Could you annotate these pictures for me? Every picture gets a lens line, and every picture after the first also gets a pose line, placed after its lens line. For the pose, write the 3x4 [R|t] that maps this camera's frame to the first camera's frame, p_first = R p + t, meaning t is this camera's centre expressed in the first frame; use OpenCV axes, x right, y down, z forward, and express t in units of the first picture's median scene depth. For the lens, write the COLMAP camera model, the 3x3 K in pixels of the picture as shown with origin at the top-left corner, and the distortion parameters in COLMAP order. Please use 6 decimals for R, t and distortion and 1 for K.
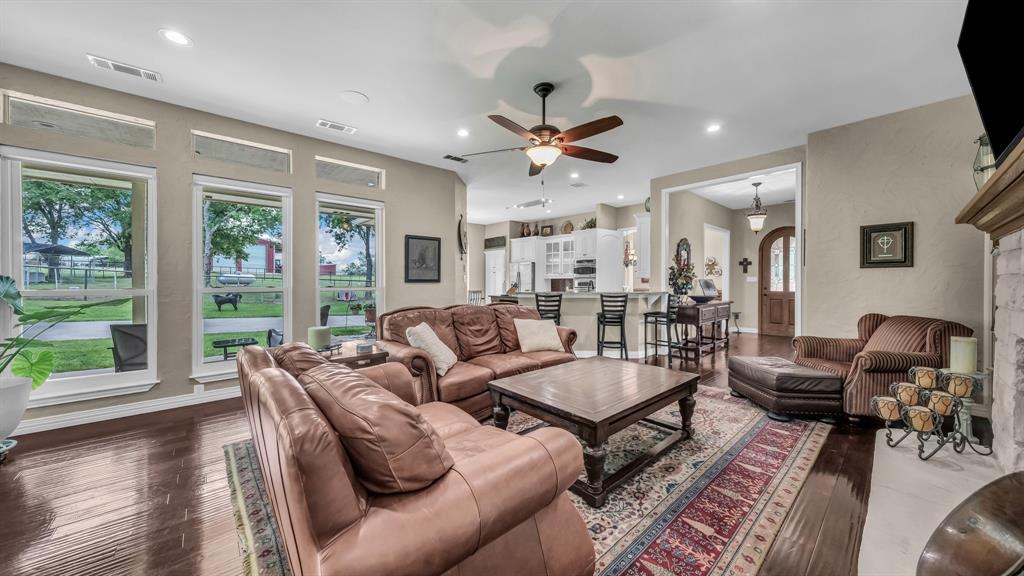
lens RADIAL K [[356.0, 0, 516.1], [0, 356.0, 285.6], [0, 0, 1]] dist [0.003367, 0.000587]
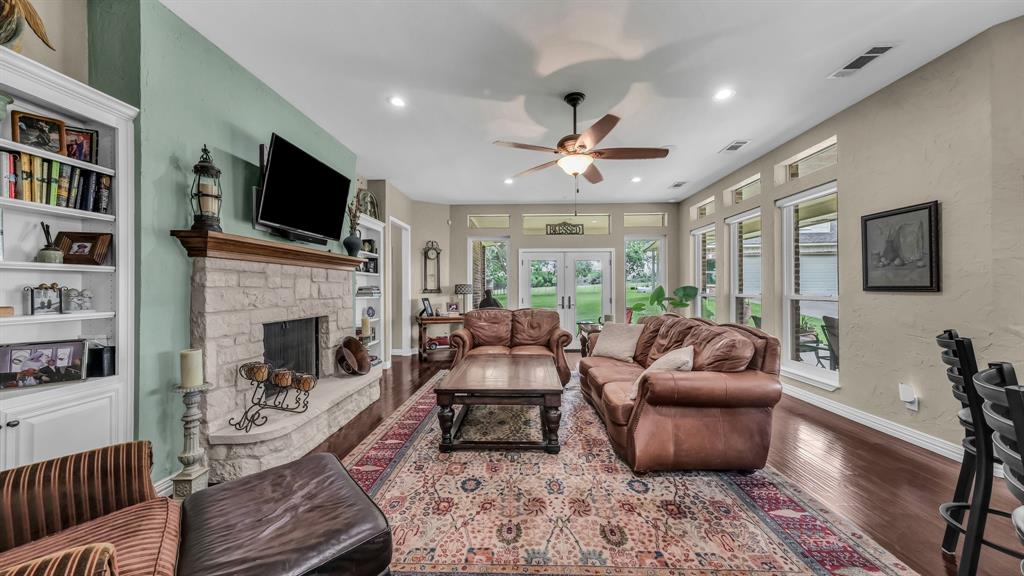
lens RADIAL K [[356.0, 0, 514.0], [0, 356.0, 287.9], [0, 0, 1]] dist [0.003367, 0.000587]
pose [[-0.704271, 0.001189, -0.709930, 1.033274], [-0.003982, 0.999976, 0.005626, -0.027494], [0.709920, 0.006789, -0.704250, 1.805980]]
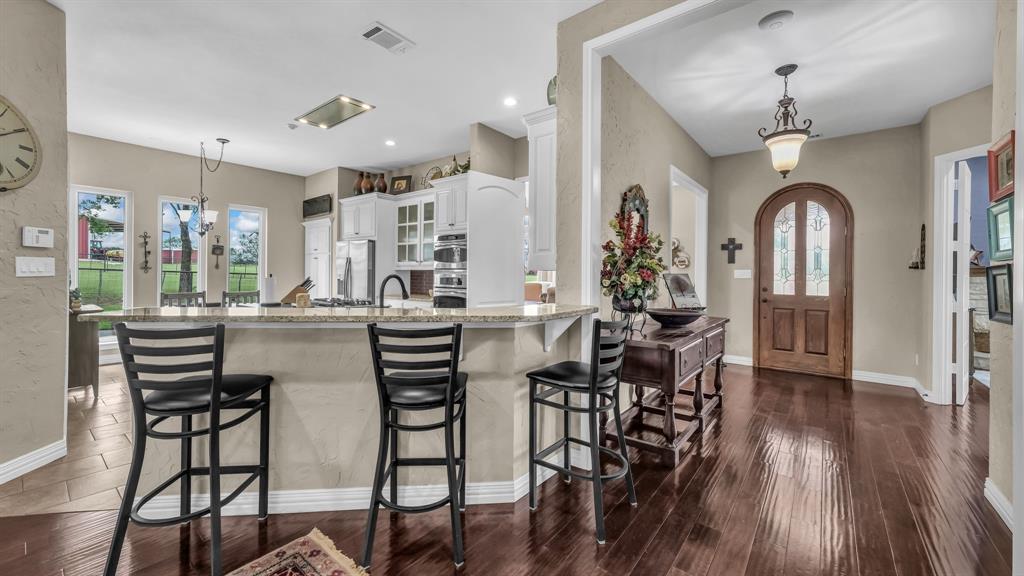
lens RADIAL K [[389.6, 0, 497.9], [0, 389.6, 272.8], [0, 0, 1]] dist [-0.002614, -0.000050]
pose [[0.993267, 0.007487, 0.115609, 0.203286], [-0.006157, 0.999911, -0.011858, -0.010310], [-0.115687, 0.011066, 0.993224, 0.446973]]
